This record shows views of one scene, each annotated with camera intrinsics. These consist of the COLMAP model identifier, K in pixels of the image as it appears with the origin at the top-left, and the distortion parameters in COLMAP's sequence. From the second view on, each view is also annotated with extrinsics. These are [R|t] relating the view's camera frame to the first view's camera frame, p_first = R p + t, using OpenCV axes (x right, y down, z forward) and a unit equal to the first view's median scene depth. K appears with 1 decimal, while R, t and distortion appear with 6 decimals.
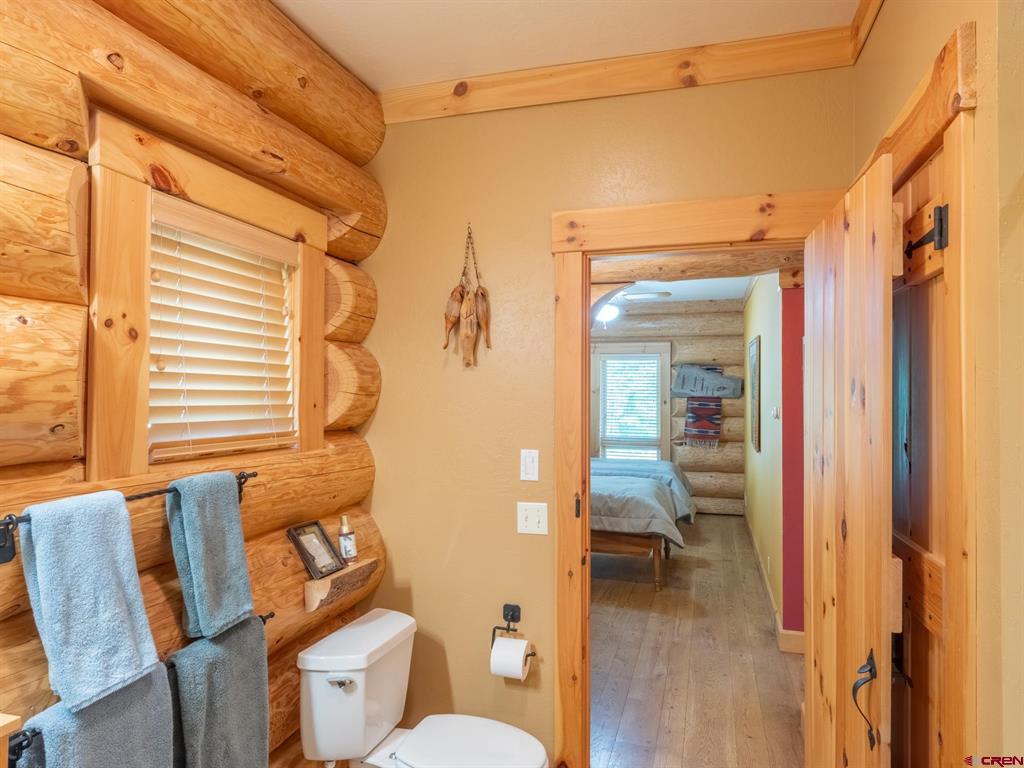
lens RADIAL K [[627.5, 0, 514.9], [0, 627.5, 385.6], [0, 0, 1]] dist [-0.004343, -0.001815]
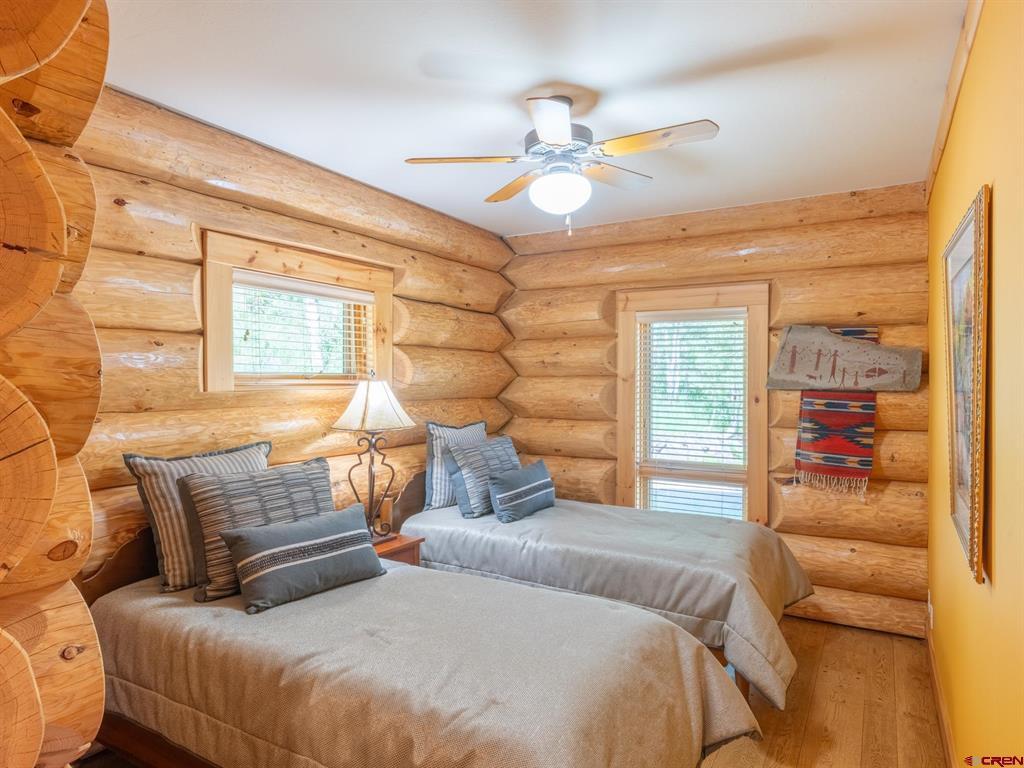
lens RADIAL K [[627.5, 0, 509.4], [0, 627.5, 383.2], [0, 0, 1]] dist [-0.004343, -0.001815]
pose [[0.971880, -0.001255, -0.235474, 0.165962], [0.005116, 0.999862, 0.015788, 0.003858], [0.235422, -0.016549, 0.971752, 0.456979]]
